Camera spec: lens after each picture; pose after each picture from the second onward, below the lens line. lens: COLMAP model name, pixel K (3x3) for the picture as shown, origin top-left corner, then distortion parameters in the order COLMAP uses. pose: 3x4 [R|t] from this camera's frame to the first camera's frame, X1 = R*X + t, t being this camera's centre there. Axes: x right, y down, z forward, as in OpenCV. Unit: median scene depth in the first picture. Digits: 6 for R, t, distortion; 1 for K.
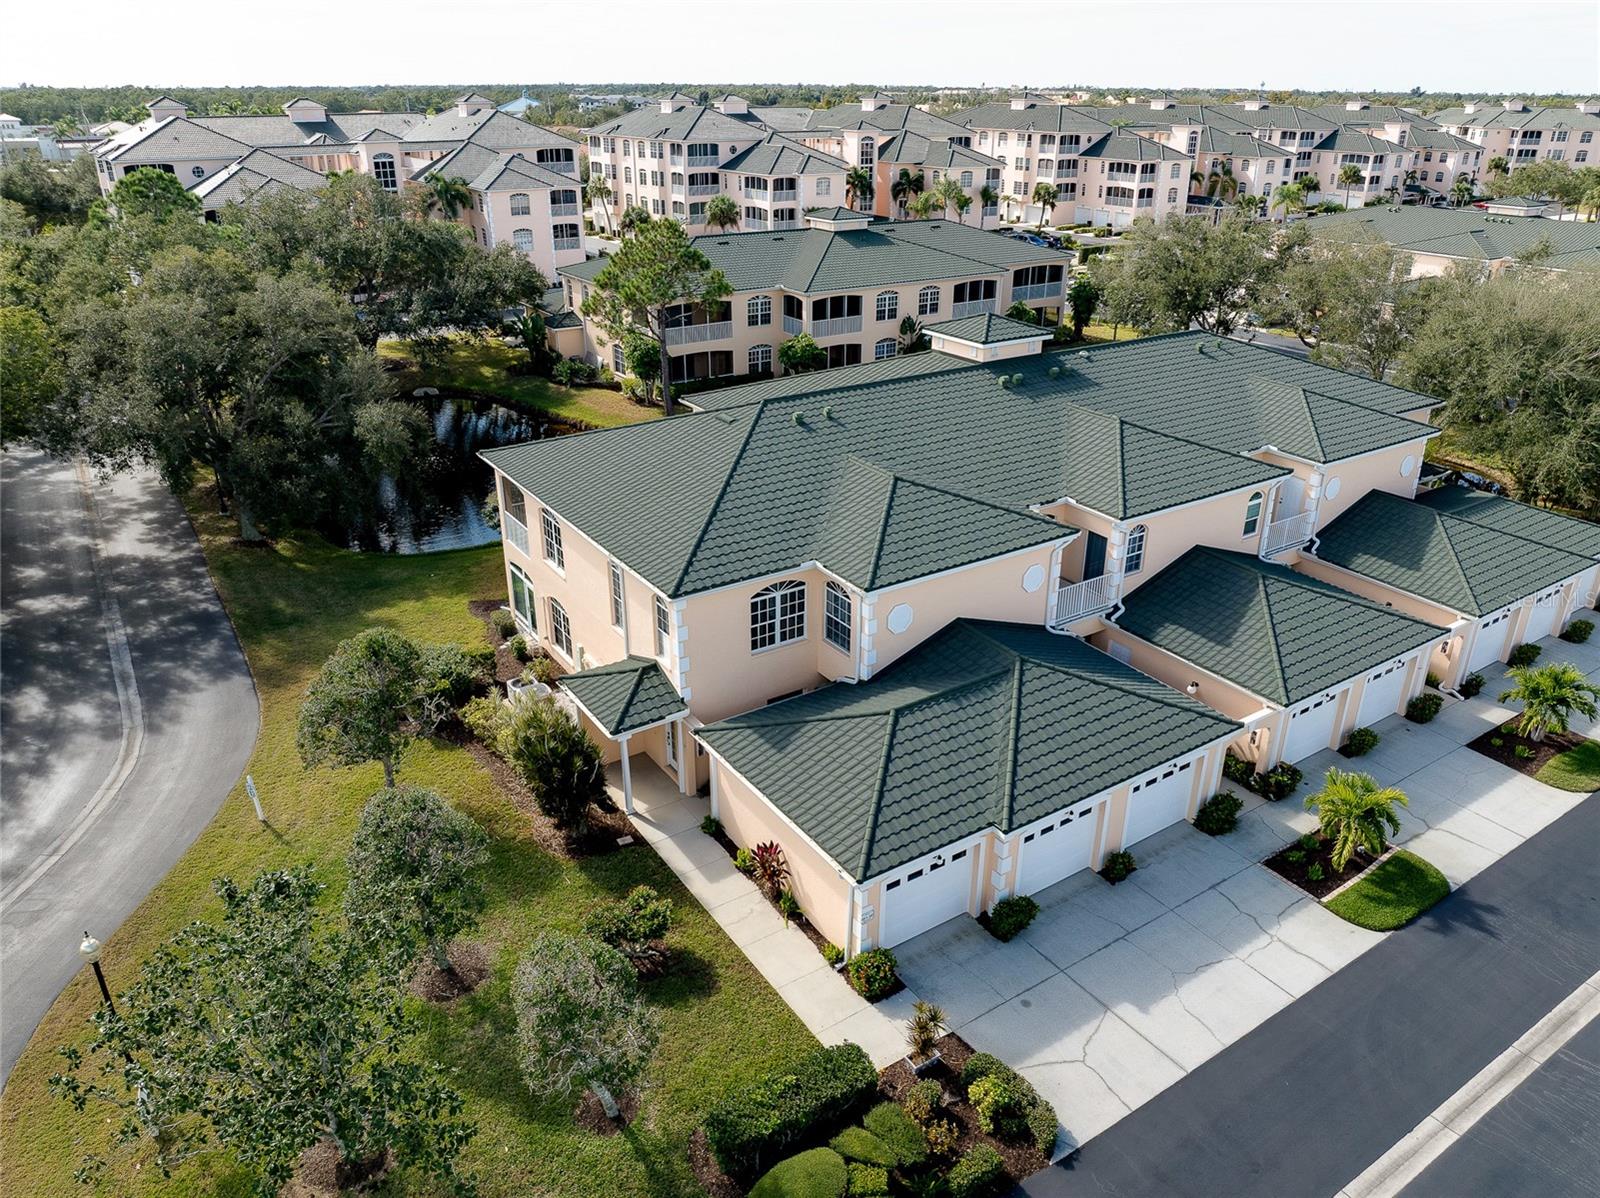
lens RADIAL K [[1119.1, 0, 793.1], [0, 1119.1, 598.7], [0, 0, 1]] dist [-0.039400, -0.001431]
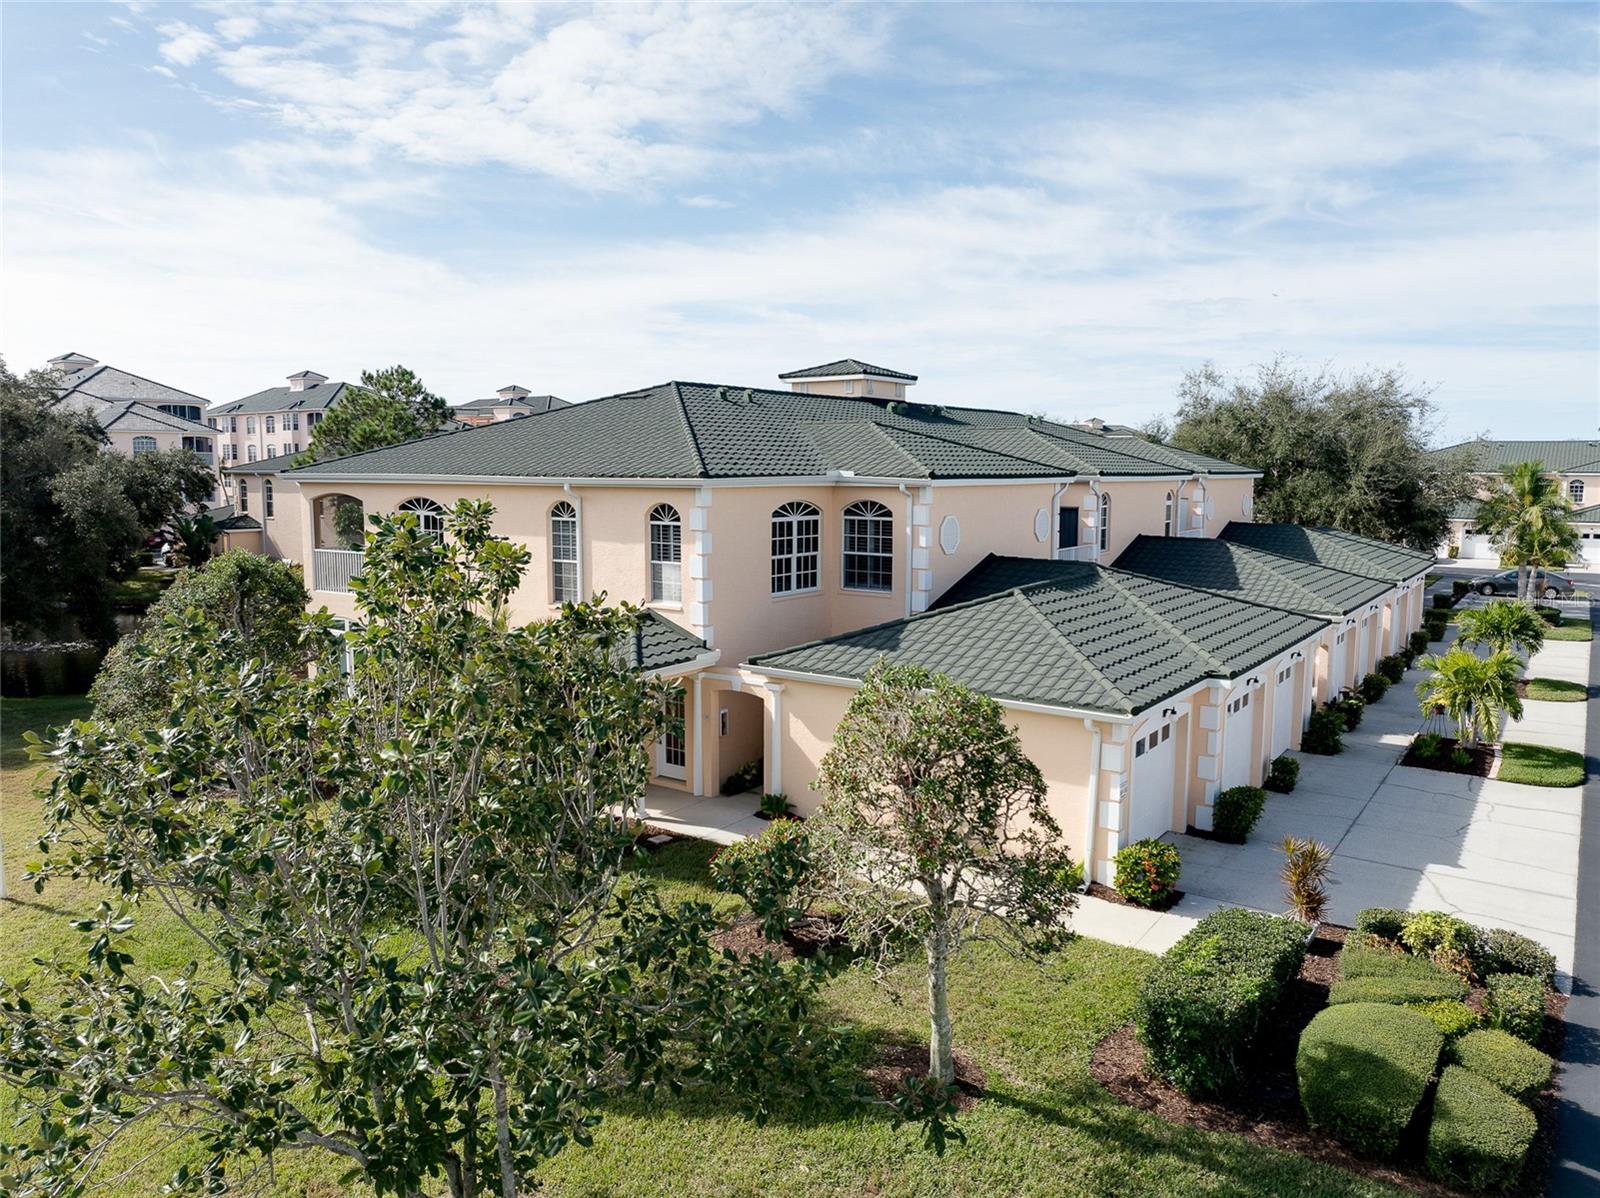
lens RADIAL K [[1129.2, 0, 800.0], [0, 1129.2, 599.0], [0, 0, 1]] dist [-0.049452, -0.000813]
pose [[0.932308, -0.038904, 0.359567, -0.164174], [0.147189, 0.948953, -0.278968, 0.149521], [-0.330359, 0.313009, 0.890443, 0.179122]]
